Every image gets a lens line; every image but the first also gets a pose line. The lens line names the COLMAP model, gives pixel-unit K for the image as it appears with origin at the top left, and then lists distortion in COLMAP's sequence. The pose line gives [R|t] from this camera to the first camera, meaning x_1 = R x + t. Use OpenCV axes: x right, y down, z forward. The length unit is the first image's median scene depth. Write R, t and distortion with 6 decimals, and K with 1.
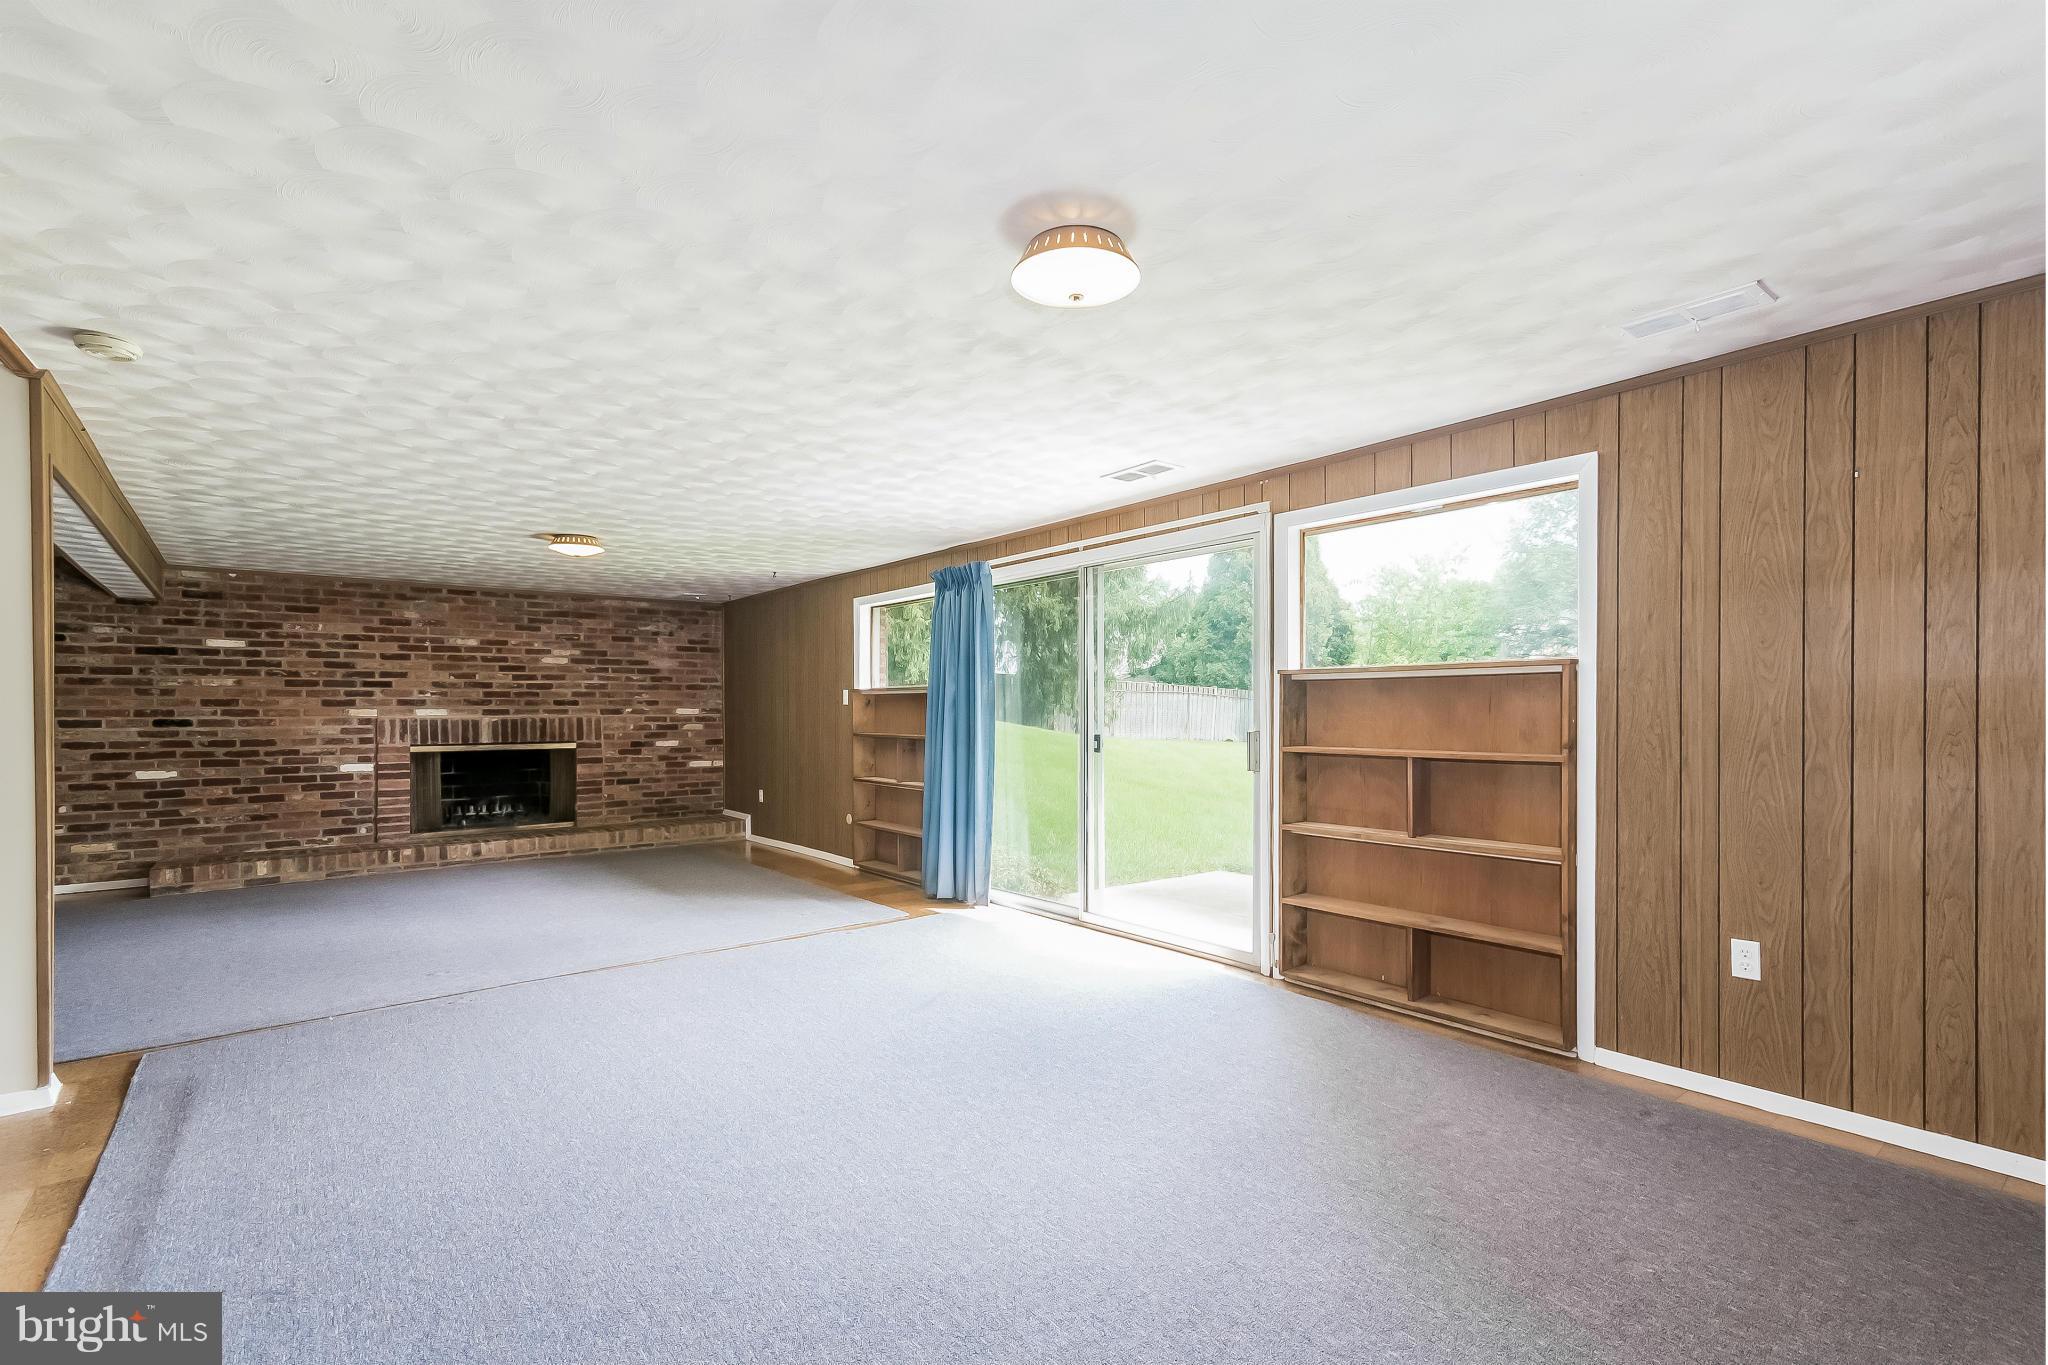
lens RADIAL K [[914.7, 0, 1026.2], [0, 914.7, 700.9], [0, 0, 1]] dist [0.002739, 0.000198]
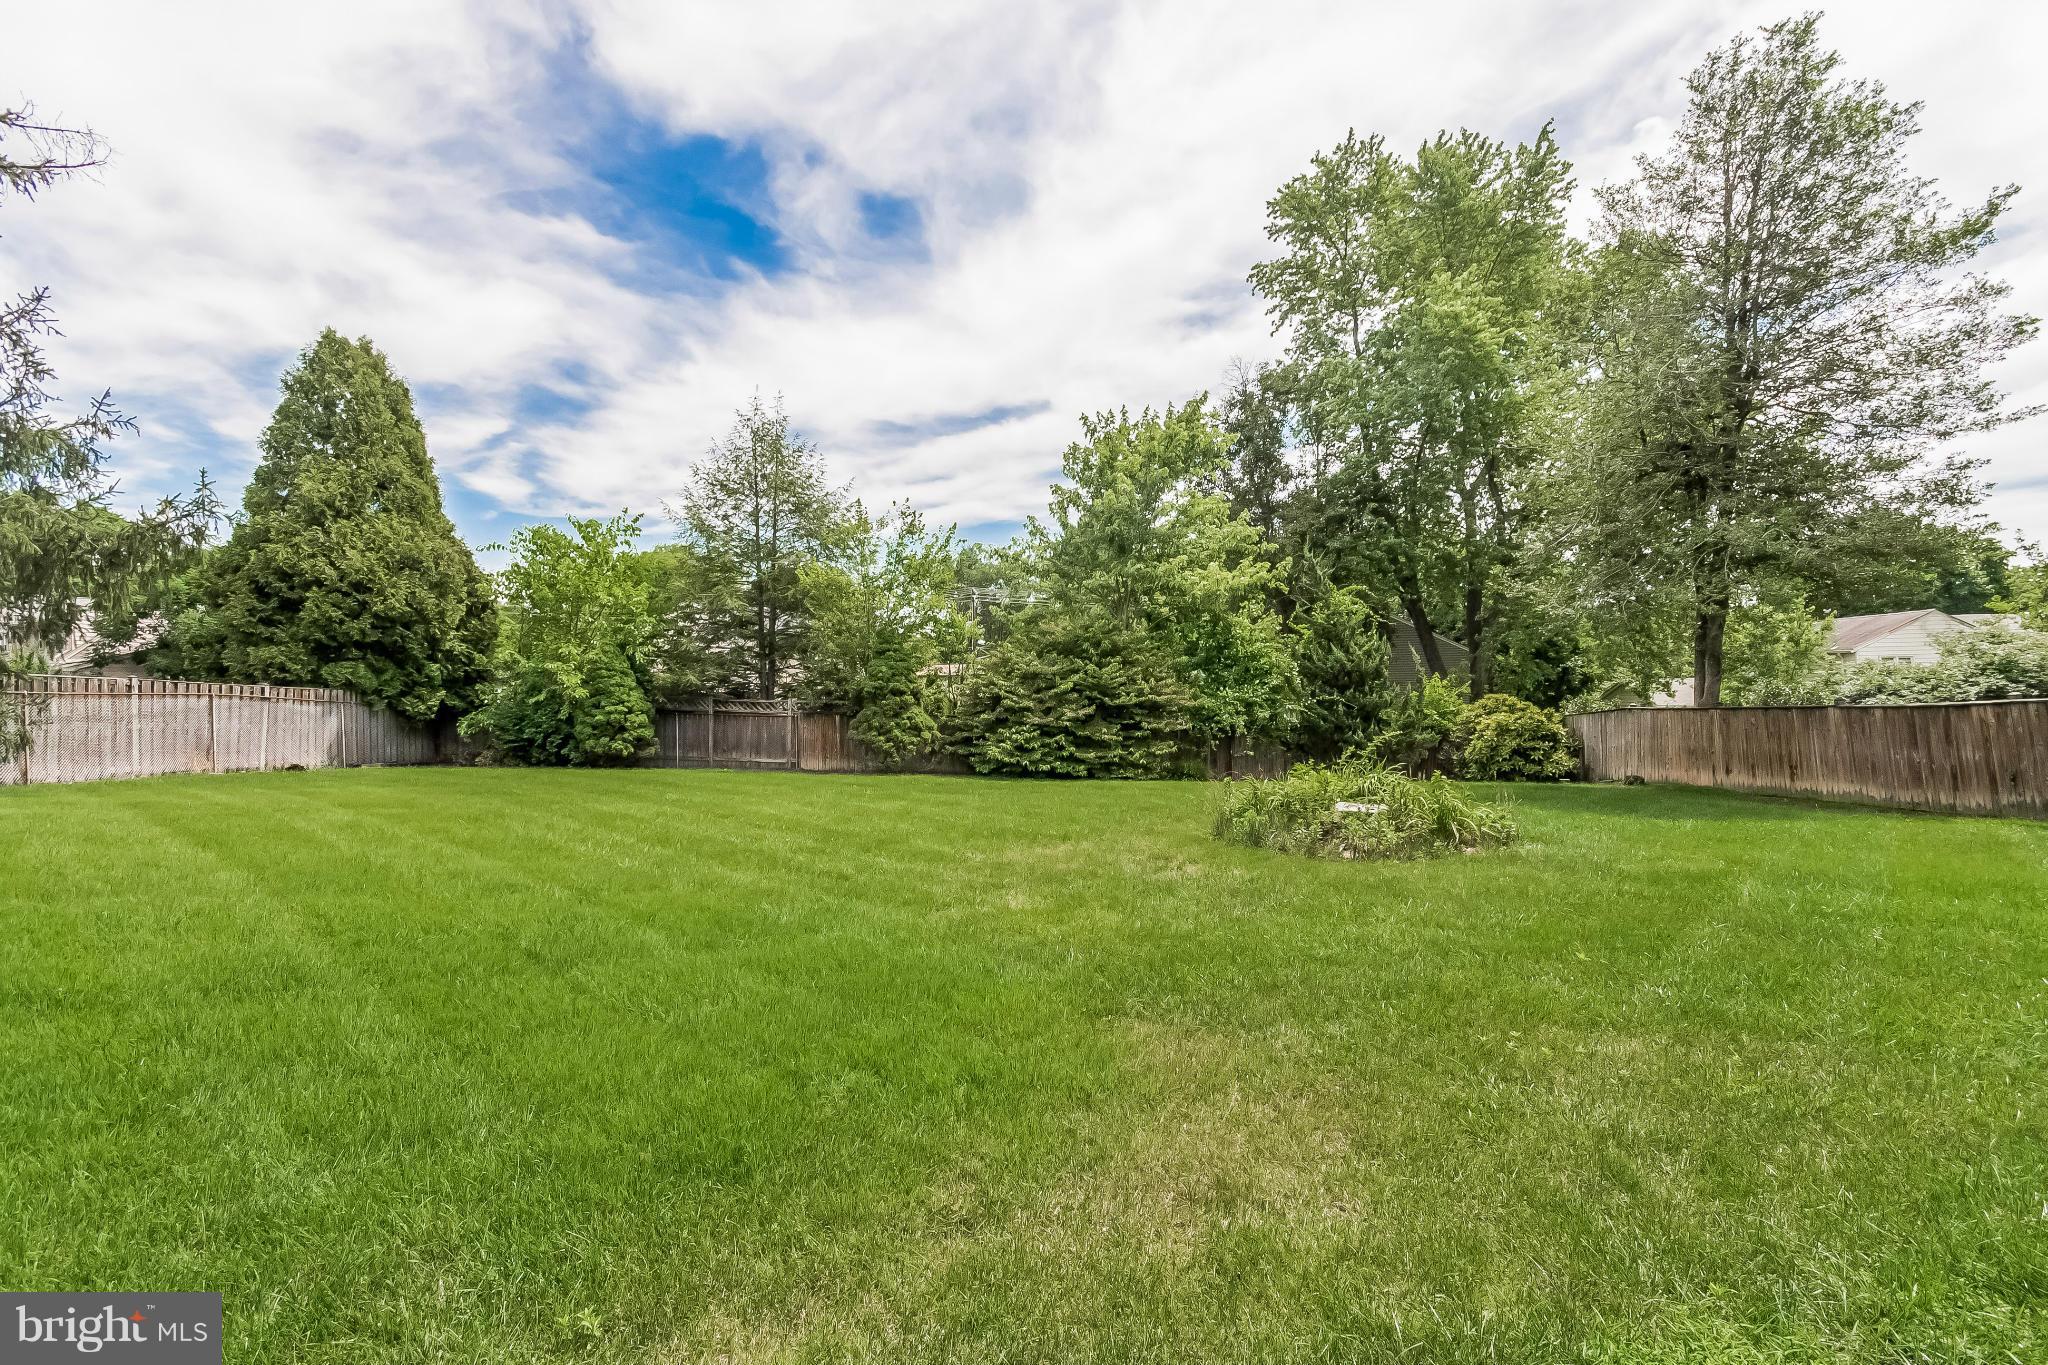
lens RADIAL K [[914.7, 0, 1032.7], [0, 914.7, 711.4], [0, 0, 1]] dist [0.002739, 0.000198]
pose [[0.618470, -0.026657, 0.785356, 0.033505], [0.011853, 0.999627, 0.024596, -0.005364], [-0.785719, -0.005904, 0.618556, 0.177340]]
